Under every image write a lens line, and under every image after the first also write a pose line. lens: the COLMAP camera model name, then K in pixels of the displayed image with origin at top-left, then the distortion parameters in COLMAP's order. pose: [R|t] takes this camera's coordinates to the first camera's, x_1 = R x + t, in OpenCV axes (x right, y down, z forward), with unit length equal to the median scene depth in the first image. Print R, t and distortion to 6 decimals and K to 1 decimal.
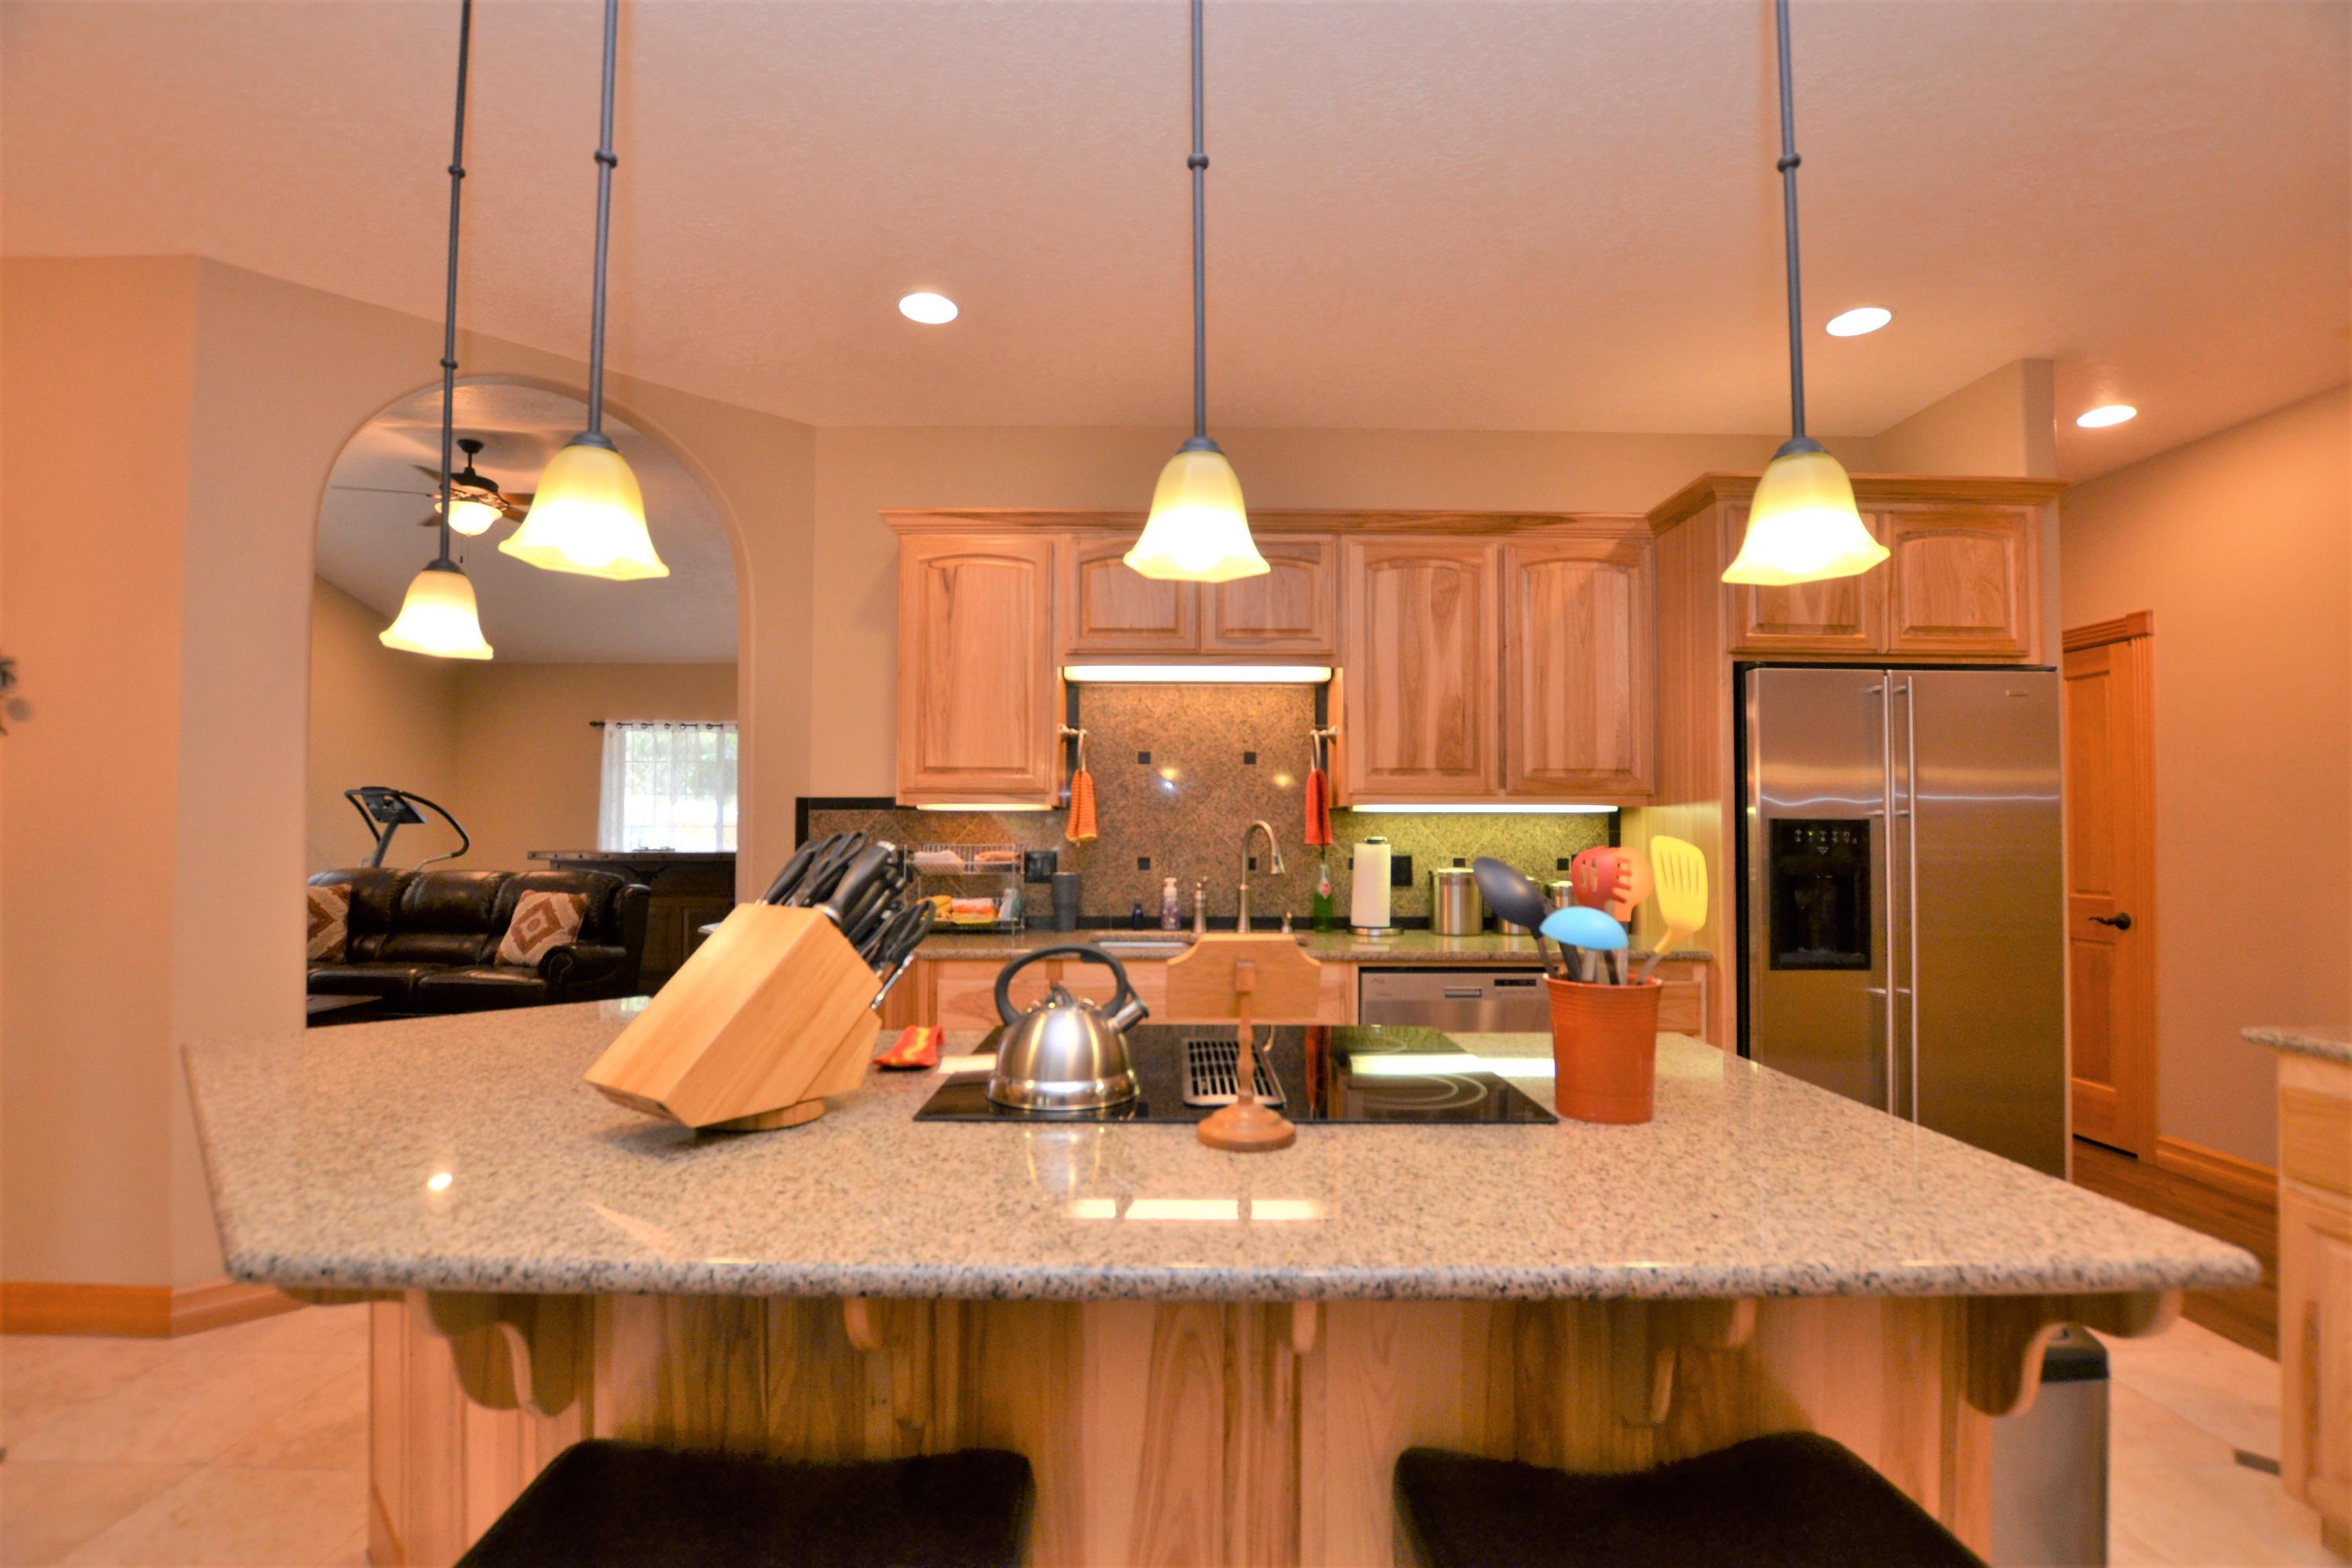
lens RADIAL K [[1051.4, 0, 1171.9], [0, 1051.4, 804.9], [0, 0, 1]] dist [-0.032842, 0.001593]
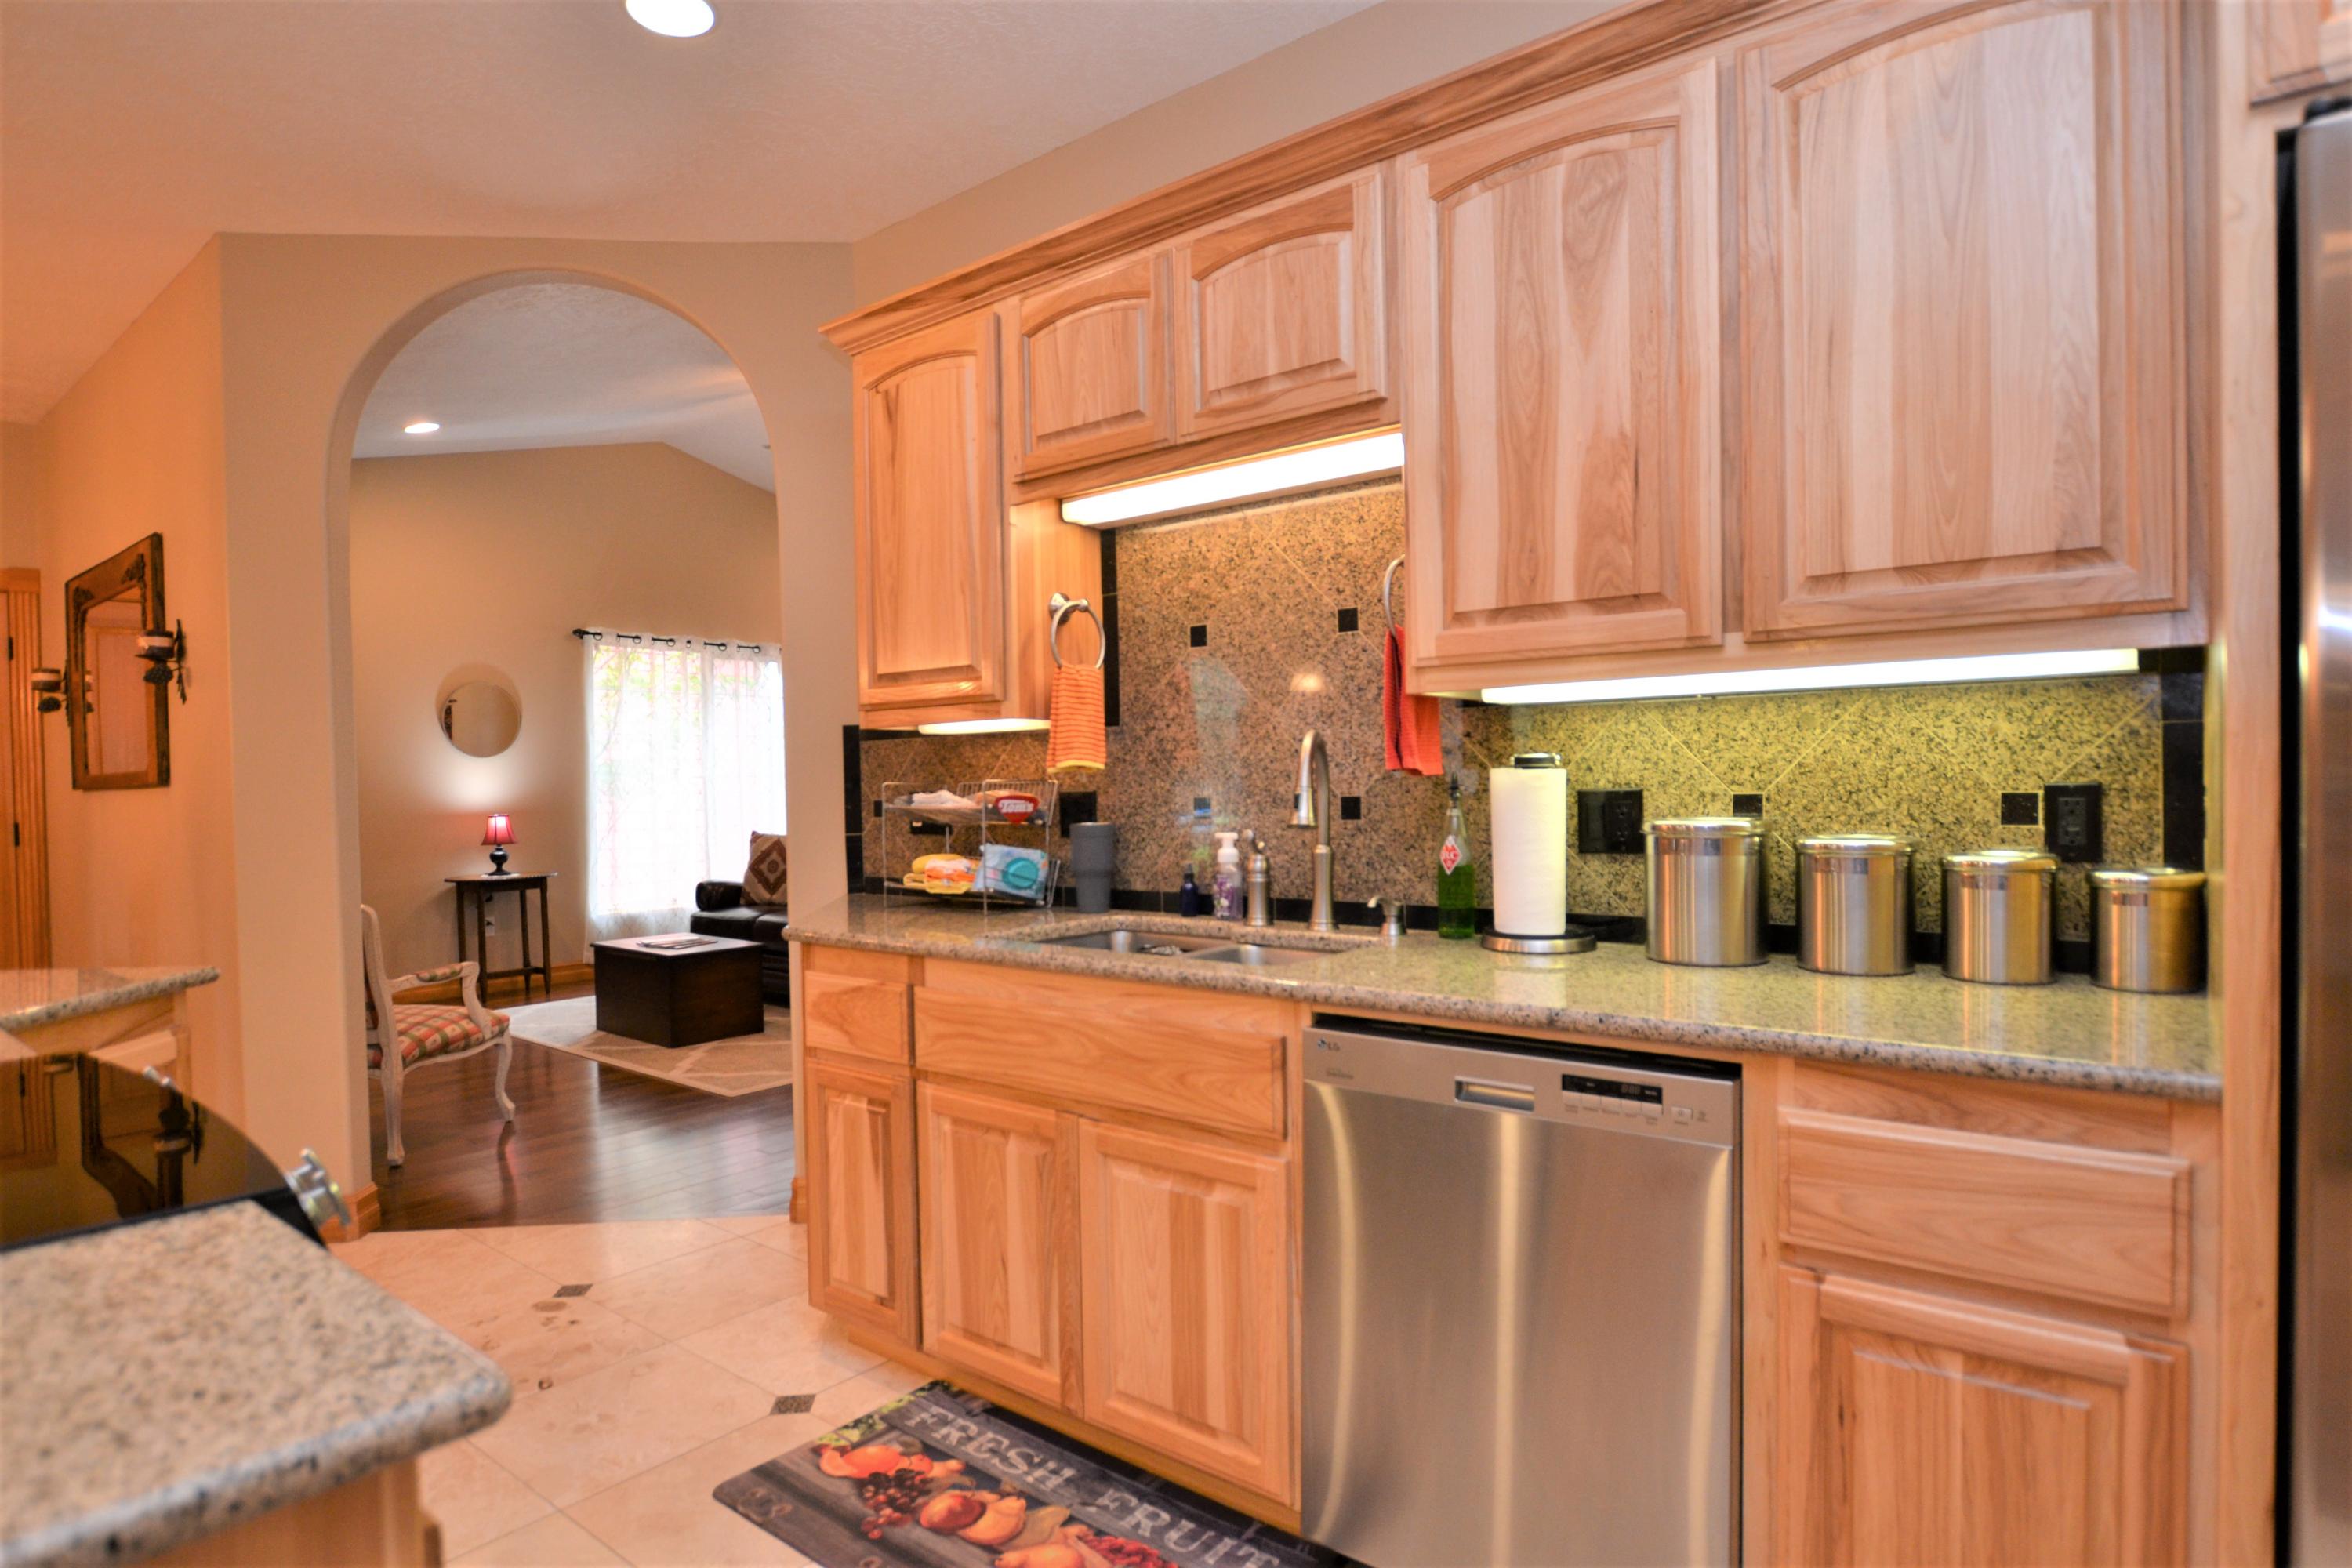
lens RADIAL K [[1245.6, 0, 1174.1], [0, 1245.6, 799.8], [0, 0, 1]] dist [-0.019970, 0.001450]
pose [[0.778175, -0.006471, -0.628014, 0.451888], [0.034331, 0.998890, 0.032247, 0.028926], [0.627108, -0.046654, 0.777534, 0.456471]]
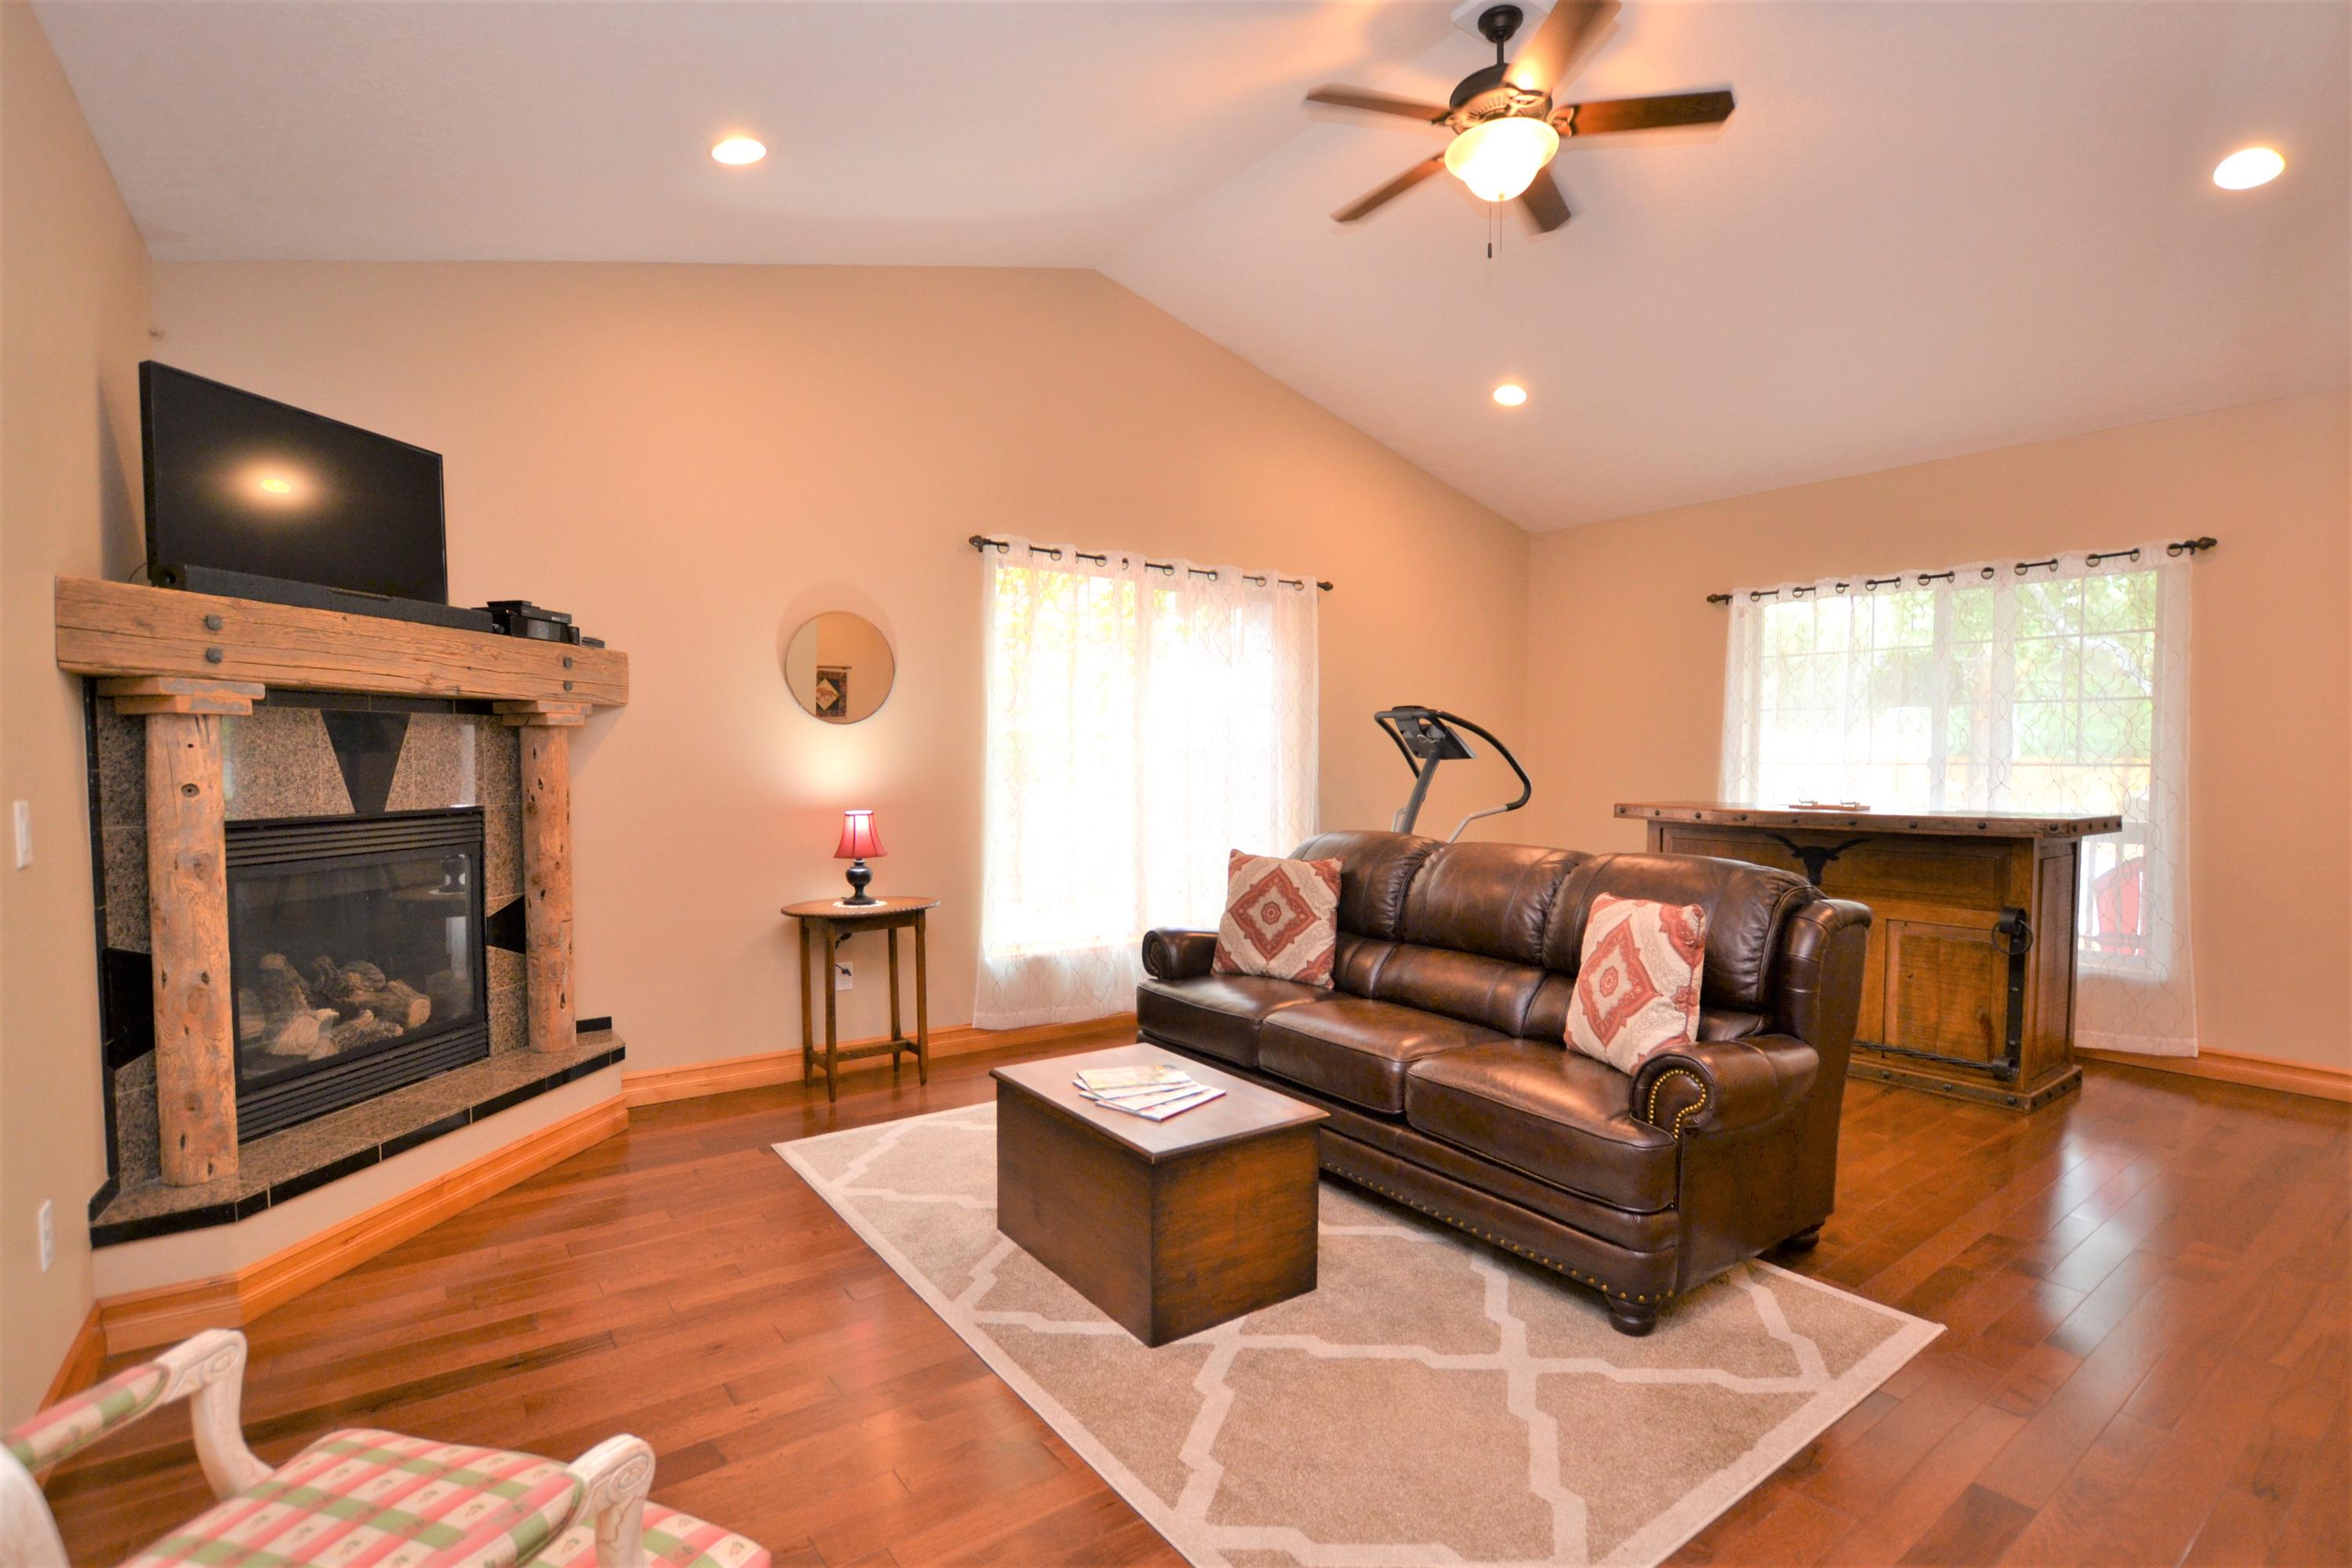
lens RADIAL K [[1119.2, 0, 1190.1], [0, 1119.2, 798.1], [0, 0, 1]] dist [-0.028823, 0.000940]
pose [[0.602802, 0.031124, -0.797284, -0.563275], [0.013210, 0.998713, 0.048975, 0.011592], [0.797782, -0.040054, 0.601614, 0.923642]]
